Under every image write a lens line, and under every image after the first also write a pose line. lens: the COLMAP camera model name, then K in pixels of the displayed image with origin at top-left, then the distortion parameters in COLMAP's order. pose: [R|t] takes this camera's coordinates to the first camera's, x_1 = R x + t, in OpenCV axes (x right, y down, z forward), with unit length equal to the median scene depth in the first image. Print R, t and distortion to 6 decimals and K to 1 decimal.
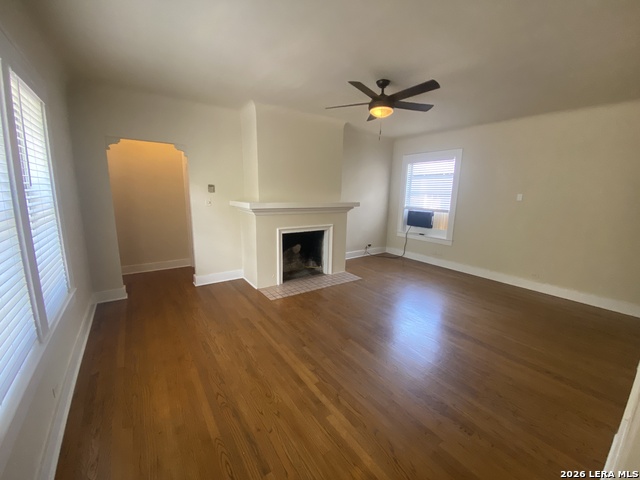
lens RADIAL K [[263.5, 0, 320.0], [0, 263.5, 240.0], [0, 0, 1]] dist [0.013392, -0.019613]
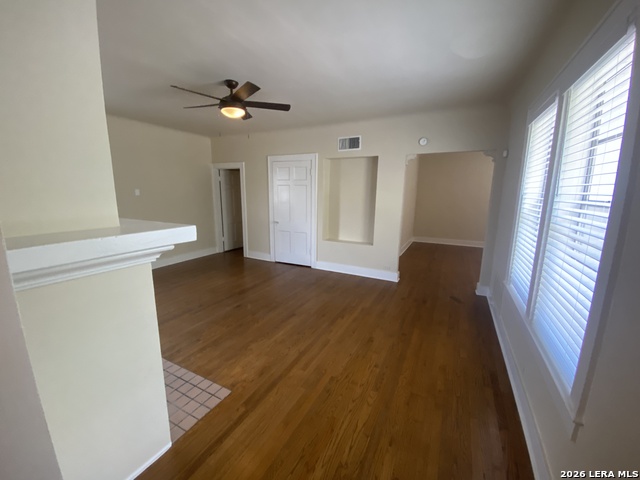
lens RADIAL K [[263.5, 0, 320.0], [0, 263.5, 240.0], [0, 0, 1]] dist [0.013392, -0.019613]
pose [[-0.470176, -0.187522, 0.862421, -0.900855], [0.147860, 0.946620, 0.286440, -0.266826], [-0.870099, 0.262195, -0.417351, 1.277526]]
